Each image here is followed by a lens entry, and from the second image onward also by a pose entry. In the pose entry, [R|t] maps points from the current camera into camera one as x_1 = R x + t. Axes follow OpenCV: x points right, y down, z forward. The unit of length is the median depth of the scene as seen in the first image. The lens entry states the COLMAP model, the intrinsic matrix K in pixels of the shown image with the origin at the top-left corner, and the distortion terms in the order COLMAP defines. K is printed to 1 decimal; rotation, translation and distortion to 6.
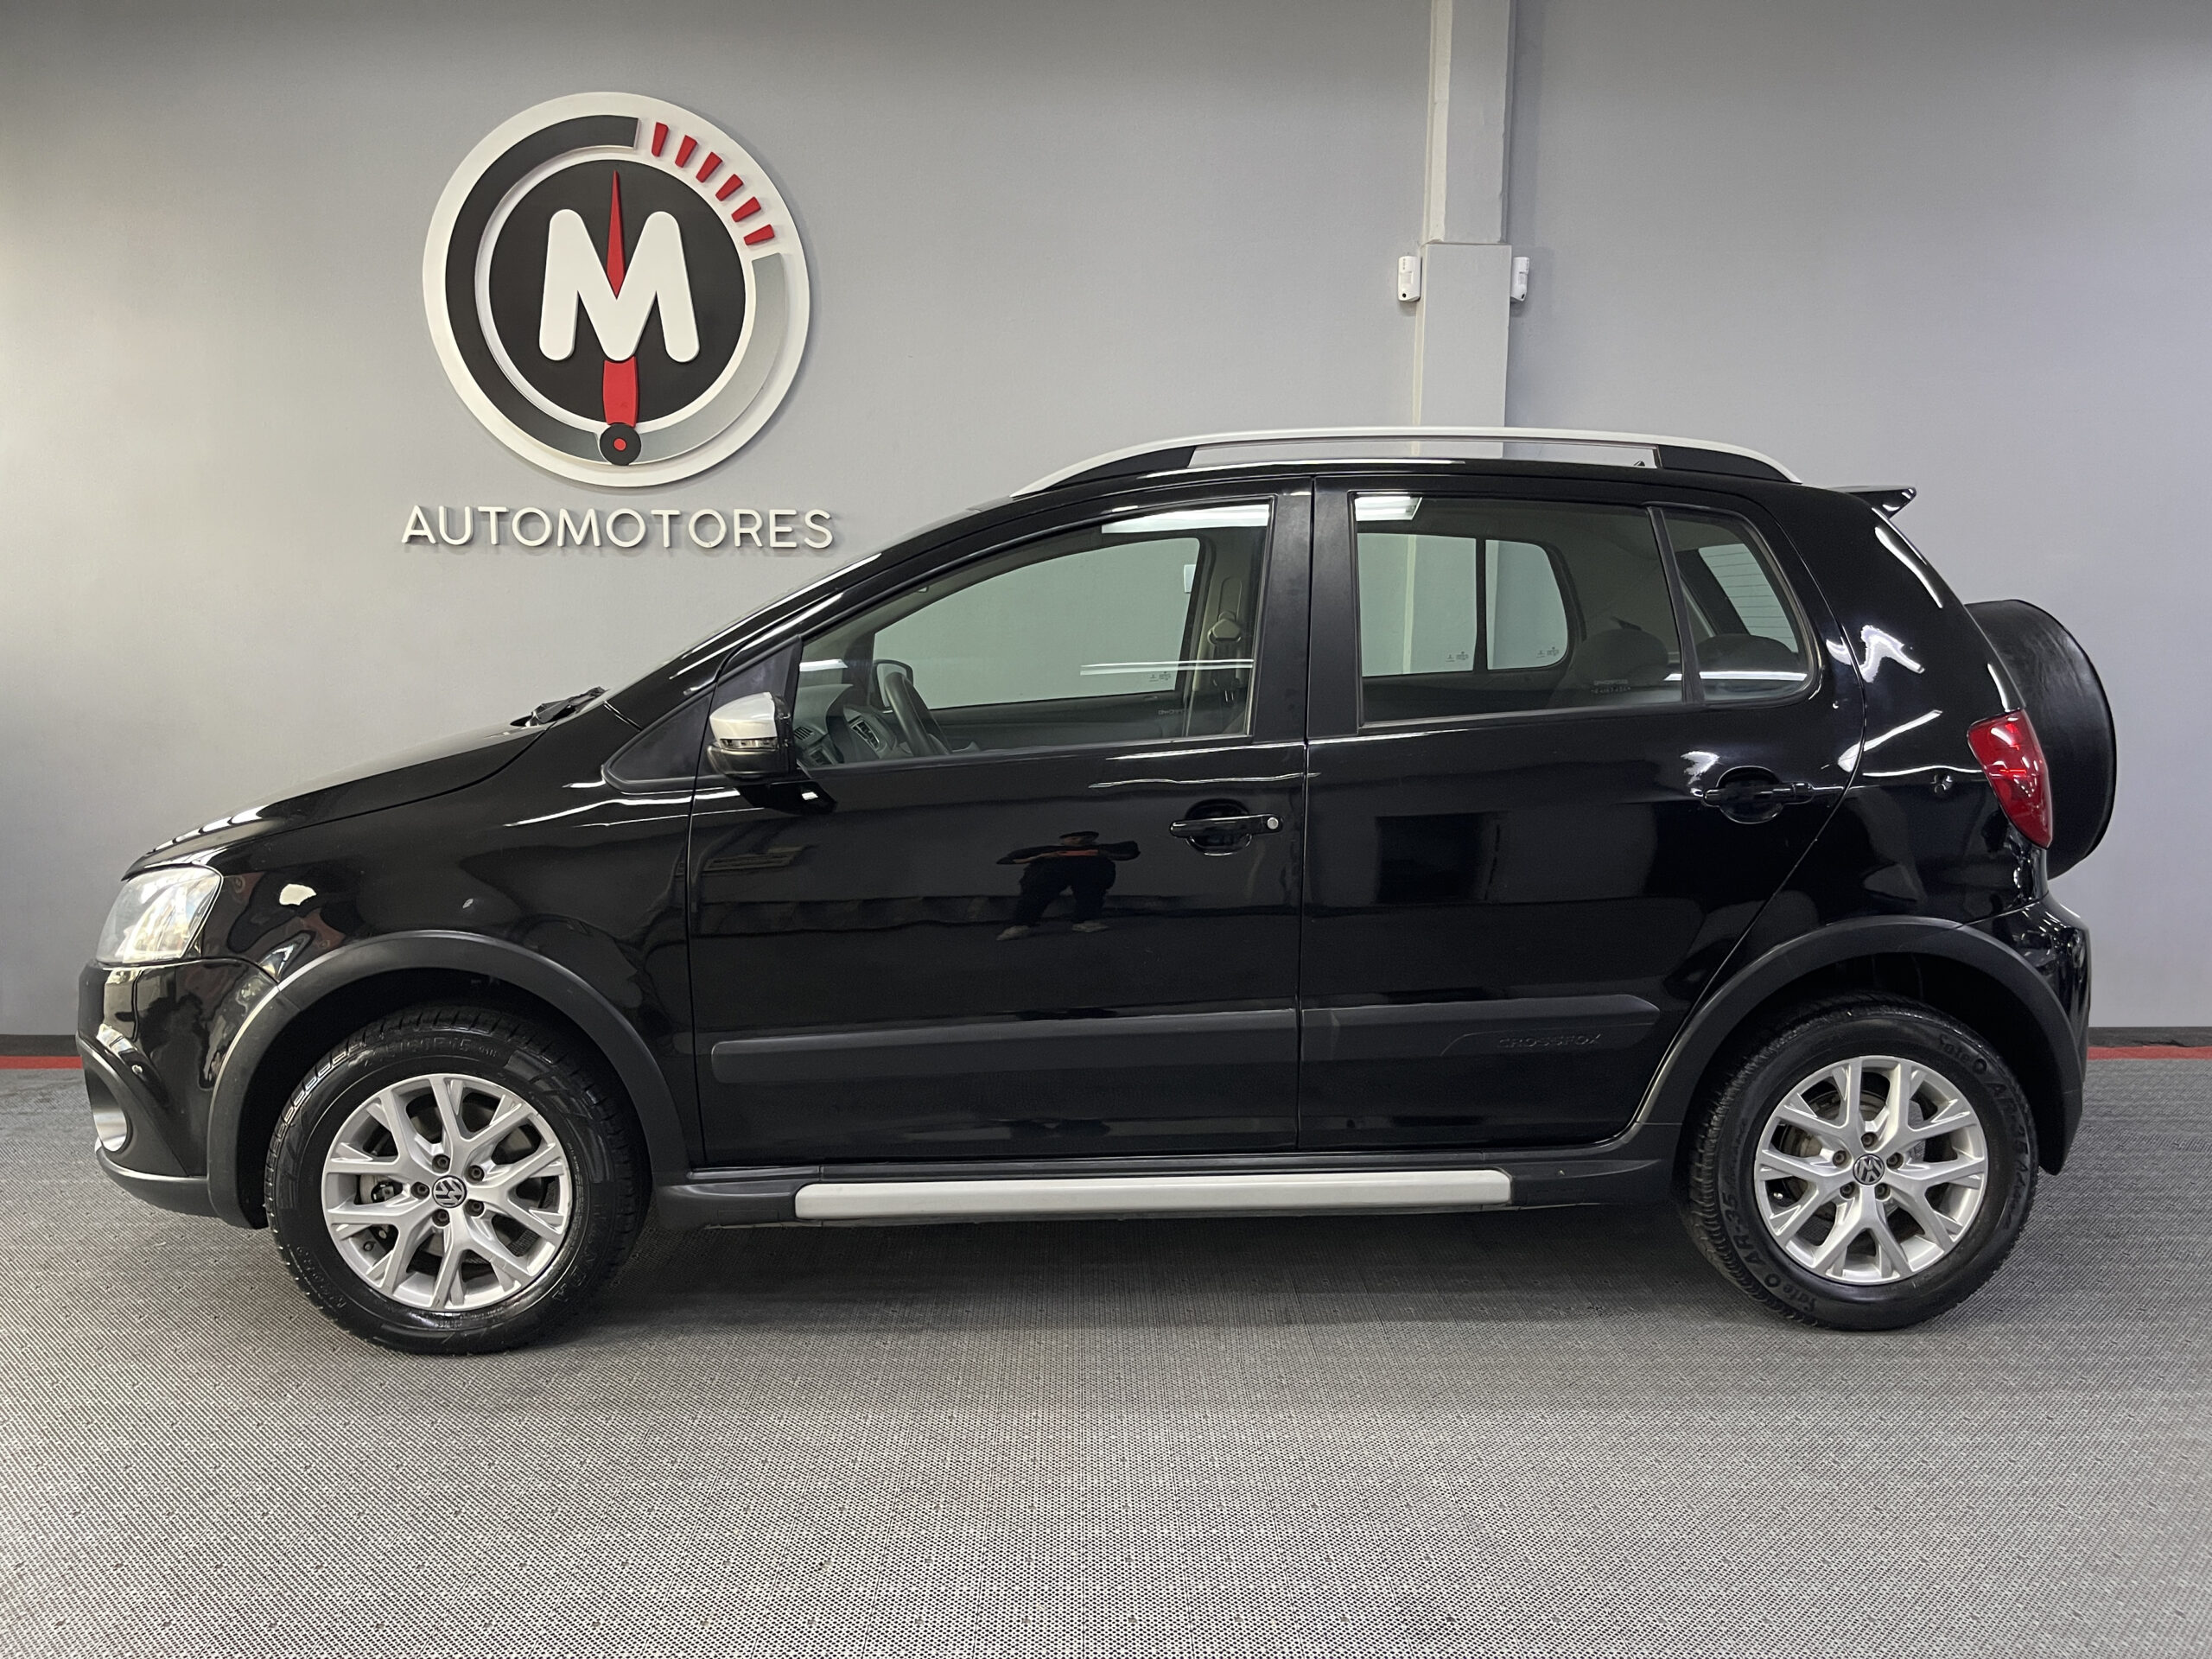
lens RADIAL K [[1665.1, 0, 1102.1], [0, 1665.1, 822.5], [0, 0, 1]] dist [0.034356, -0.064056]
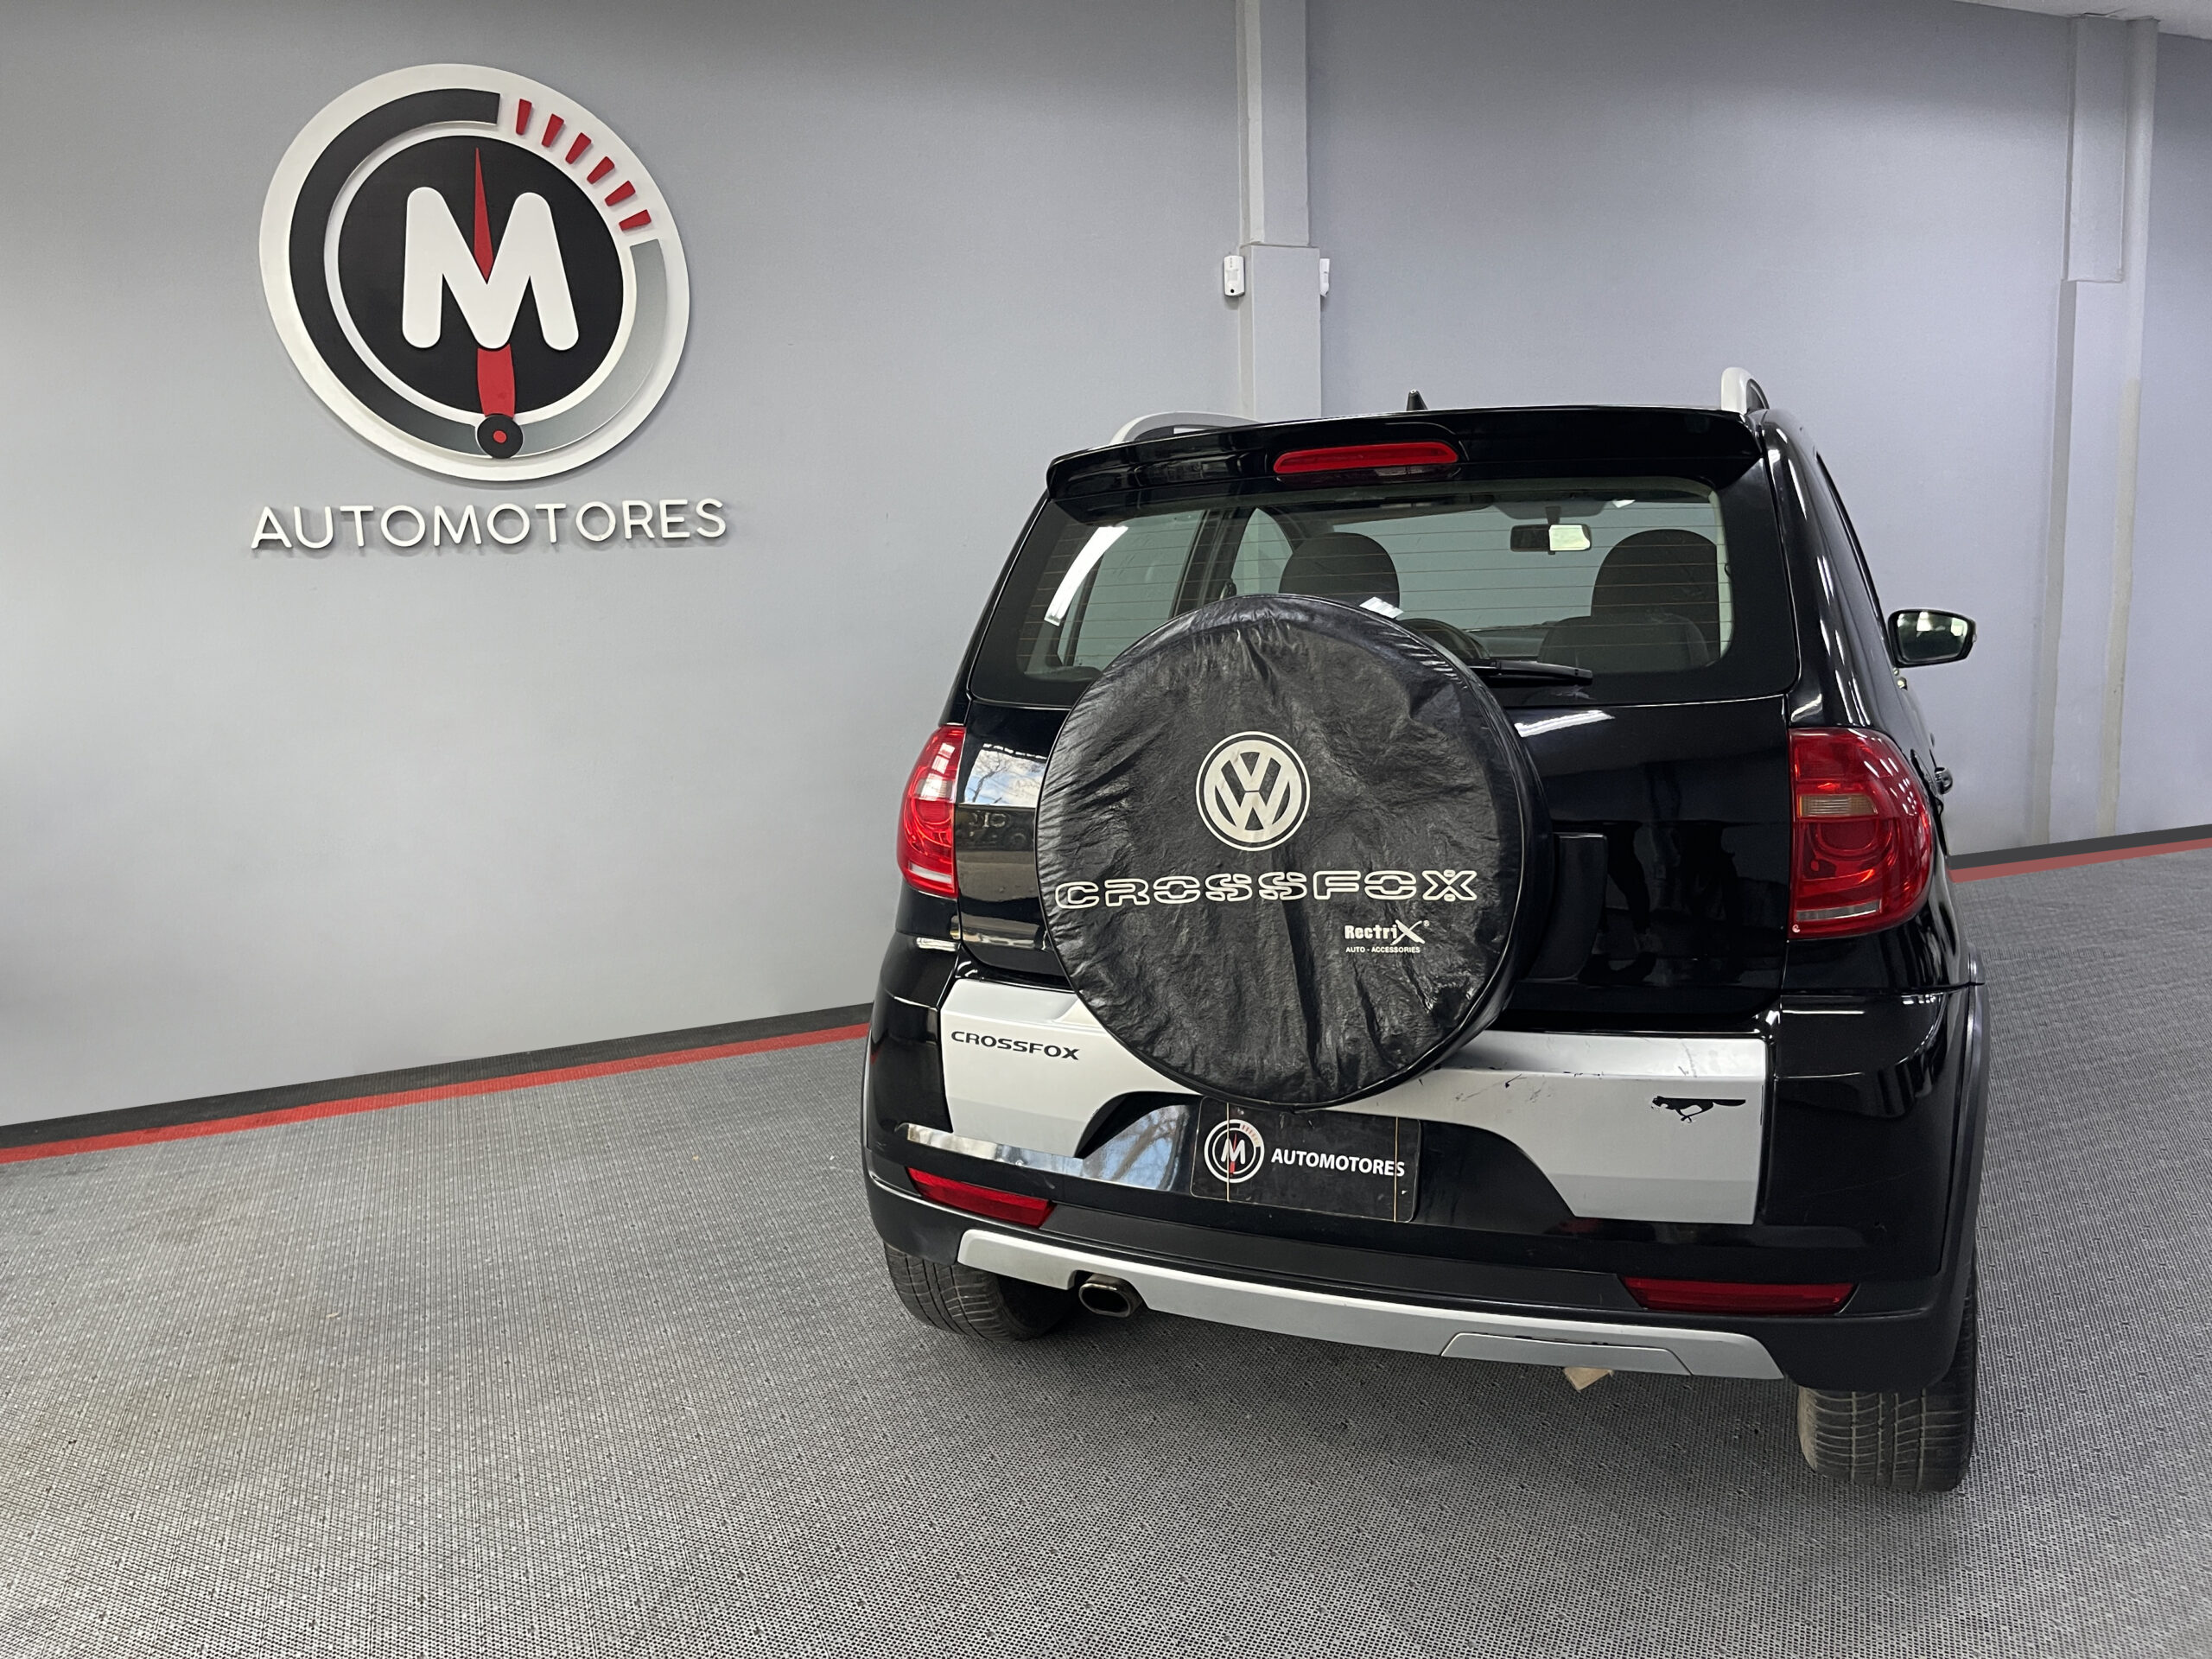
lens RADIAL K [[1665.1, 0, 1101.8], [0, 1665.1, 830.3], [0, 0, 1]] dist [0.034356, -0.064056]
pose [[0.937361, -0.094855, 0.335197, -0.309275], [0.087731, 0.995480, 0.036369, -0.006466], [-0.337131, -0.004683, 0.941446, -0.017835]]
